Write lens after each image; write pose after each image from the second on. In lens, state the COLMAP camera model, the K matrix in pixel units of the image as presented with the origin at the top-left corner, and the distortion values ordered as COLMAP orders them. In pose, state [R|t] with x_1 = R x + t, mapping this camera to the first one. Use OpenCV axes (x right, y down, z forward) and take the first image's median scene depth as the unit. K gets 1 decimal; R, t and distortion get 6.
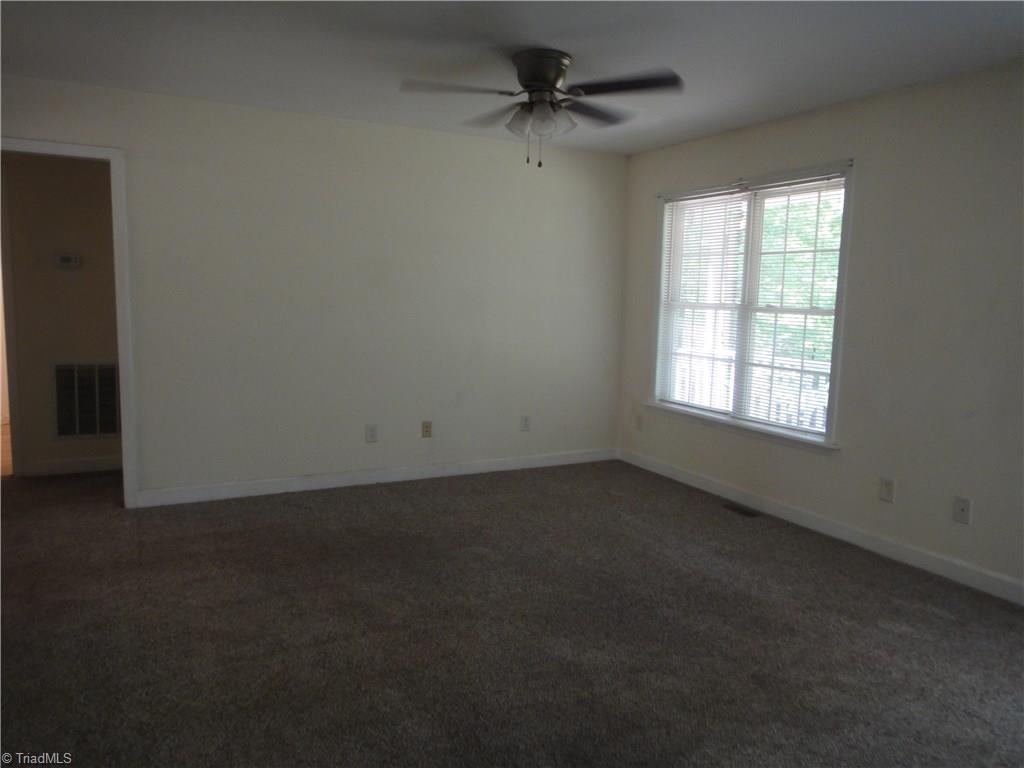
lens RADIAL K [[736.5, 0, 510.1], [0, 736.5, 378.3], [0, 0, 1]] dist [0.002080, -0.000487]
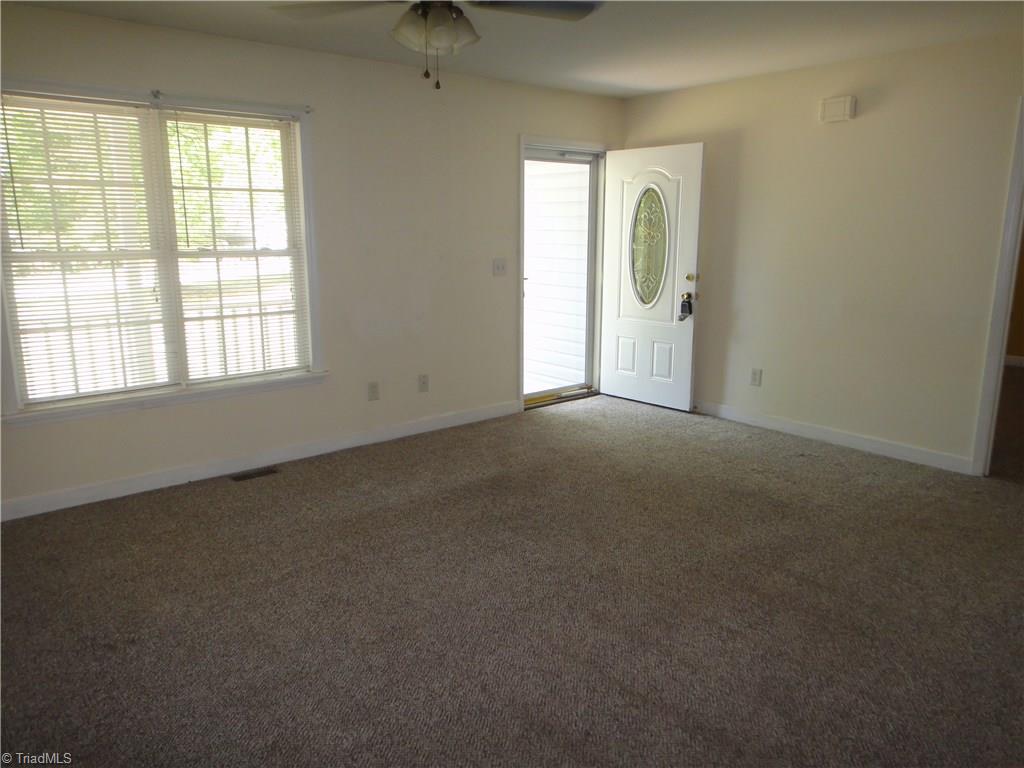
lens RADIAL K [[736.5, 0, 510.1], [0, 736.5, 378.3], [0, 0, 1]] dist [0.002080, -0.000487]
pose [[-0.217355, -0.221673, 0.950588, -0.637896], [0.110988, 0.961942, 0.249699, -0.137403], [-0.969762, 0.159777, -0.184480, 0.882934]]
